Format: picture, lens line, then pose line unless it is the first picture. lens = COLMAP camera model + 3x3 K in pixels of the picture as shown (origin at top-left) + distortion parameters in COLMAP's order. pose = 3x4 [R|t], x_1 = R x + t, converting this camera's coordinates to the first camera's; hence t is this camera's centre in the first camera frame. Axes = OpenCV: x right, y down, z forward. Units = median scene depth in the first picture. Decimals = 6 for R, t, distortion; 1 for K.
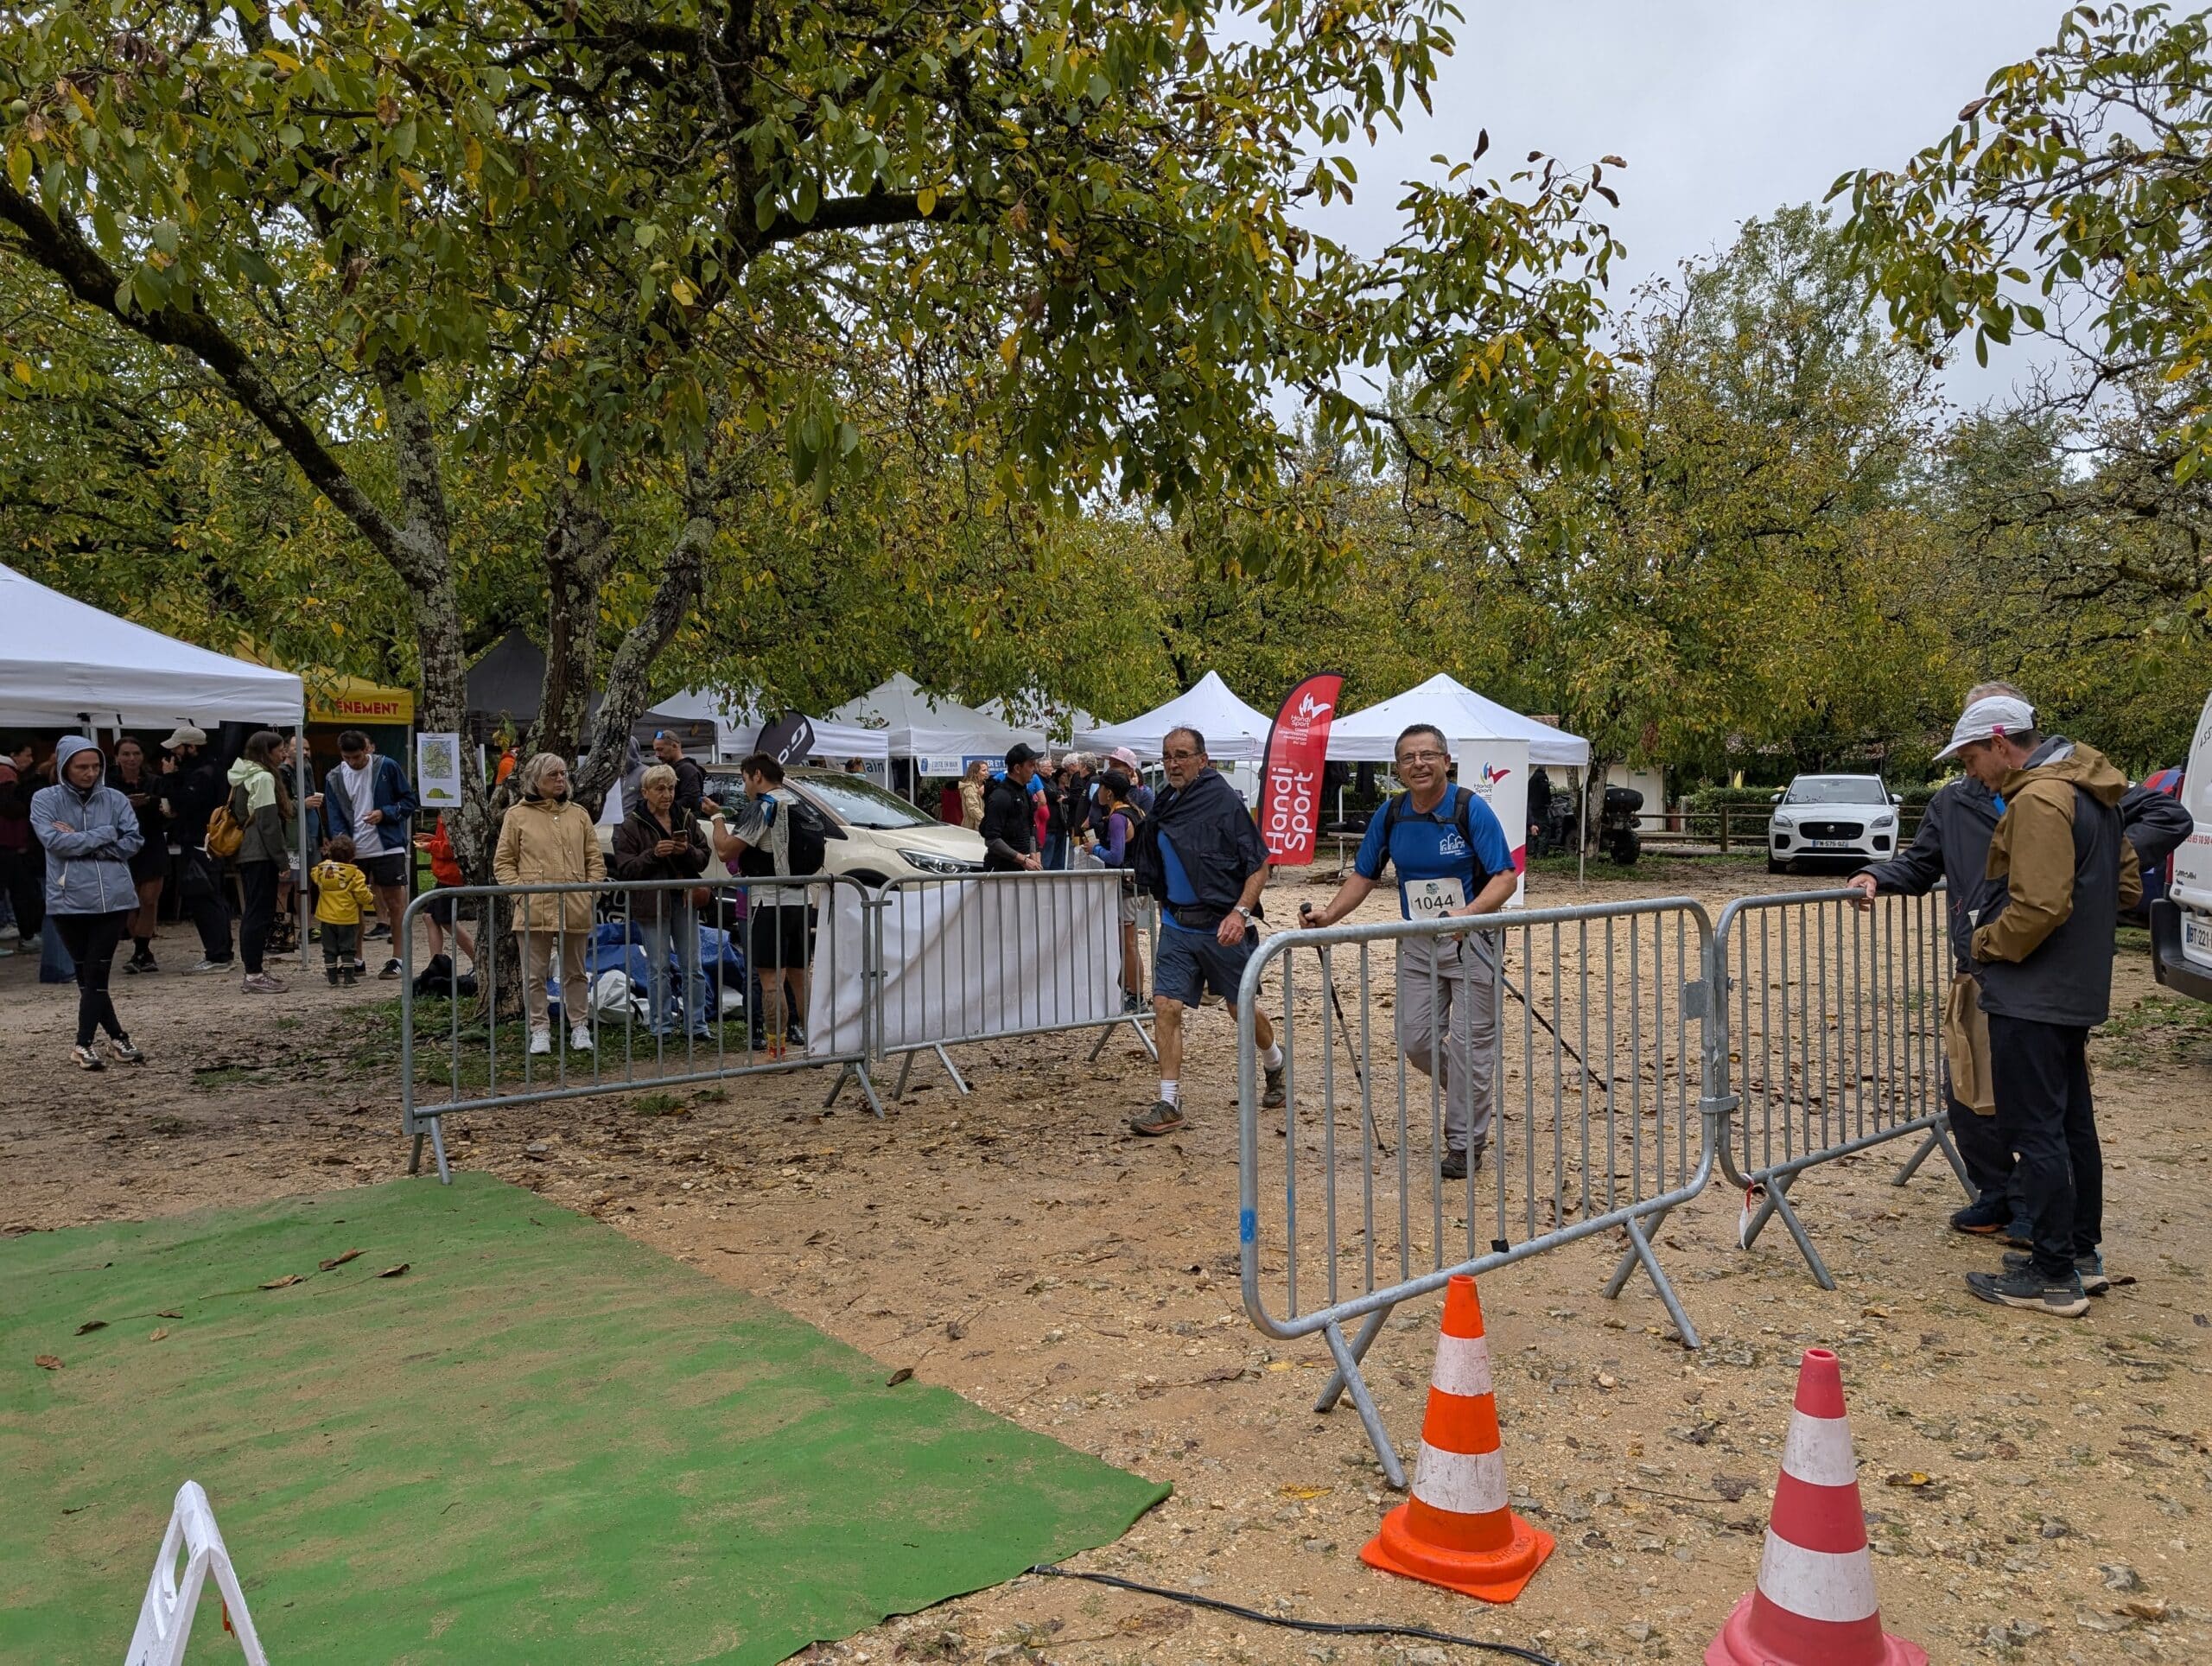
lens RADIAL K [[1577.3, 0, 1076.4], [0, 1577.3, 834.0], [0, 0, 1]] dist [0.022724, -0.002383]
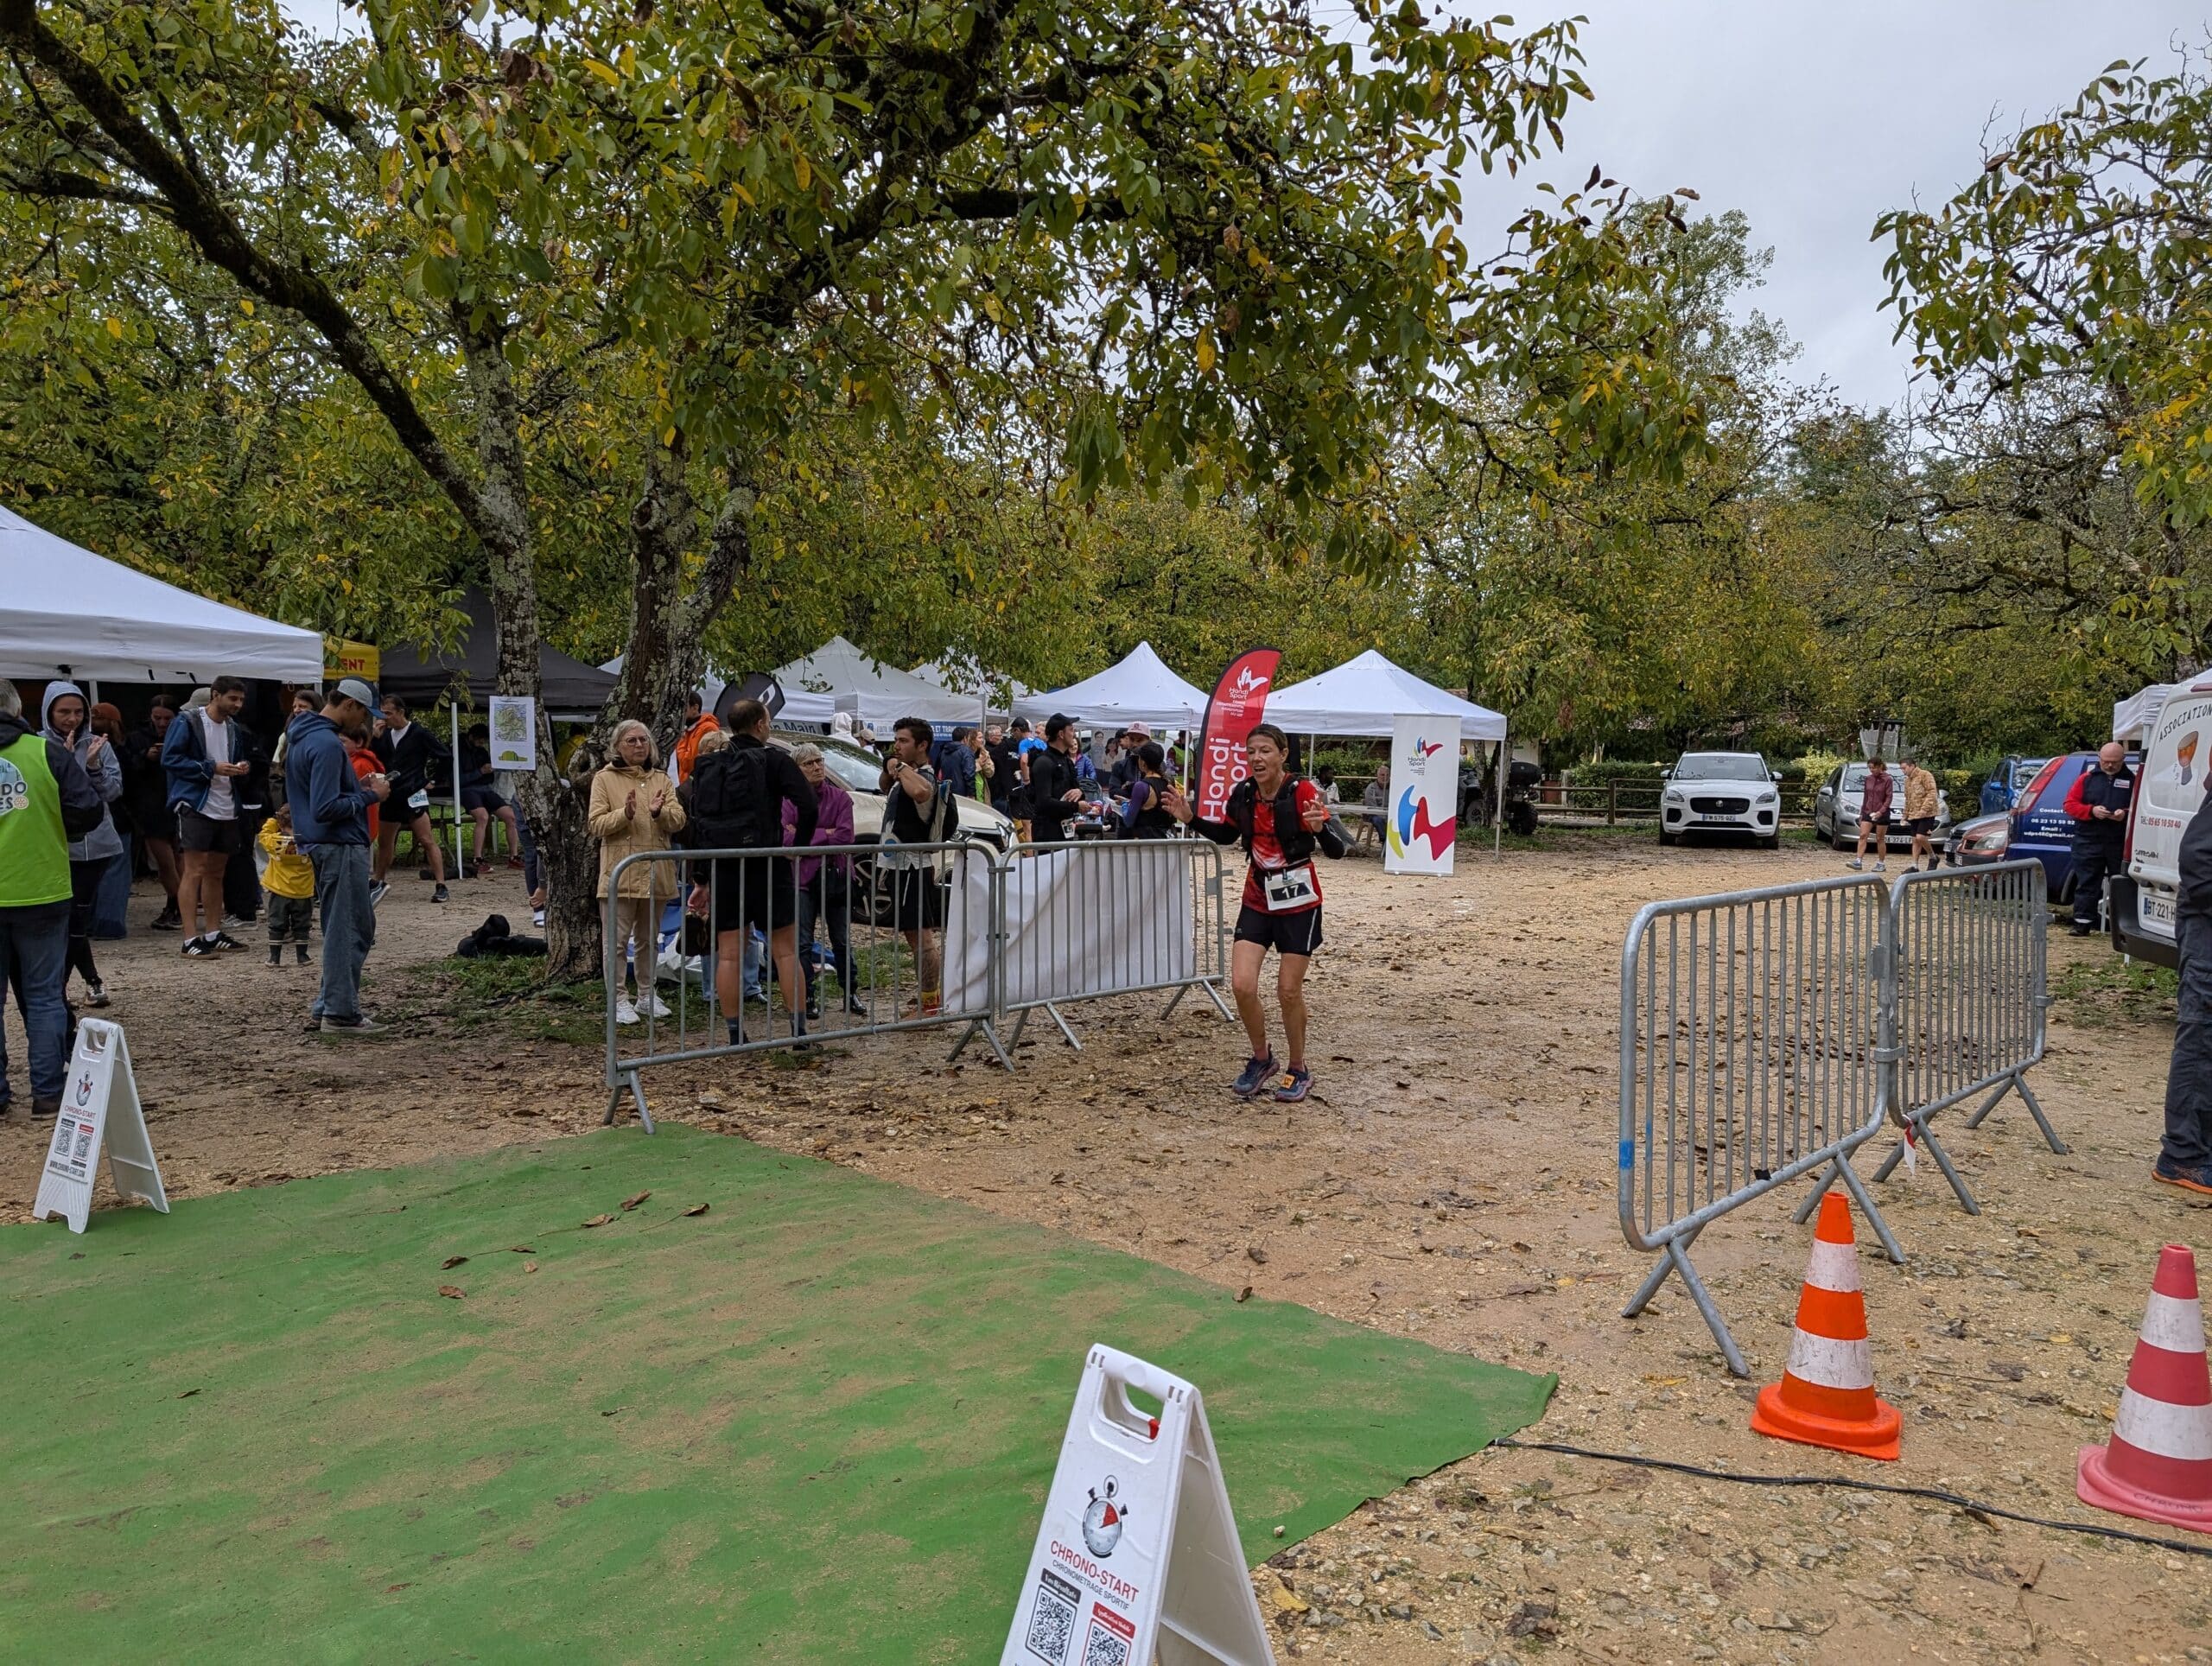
lens RADIAL K [[1567.1, 0, 1097.3], [0, 1567.1, 821.3], [0, 0, 1]] dist [0.024342, -0.003285]
pose [[0.996023, 0.011714, 0.088322, -0.125193], [-0.012980, 0.999821, 0.013781, -0.002887], [-0.088145, -0.014872, 0.995997, -0.038858]]
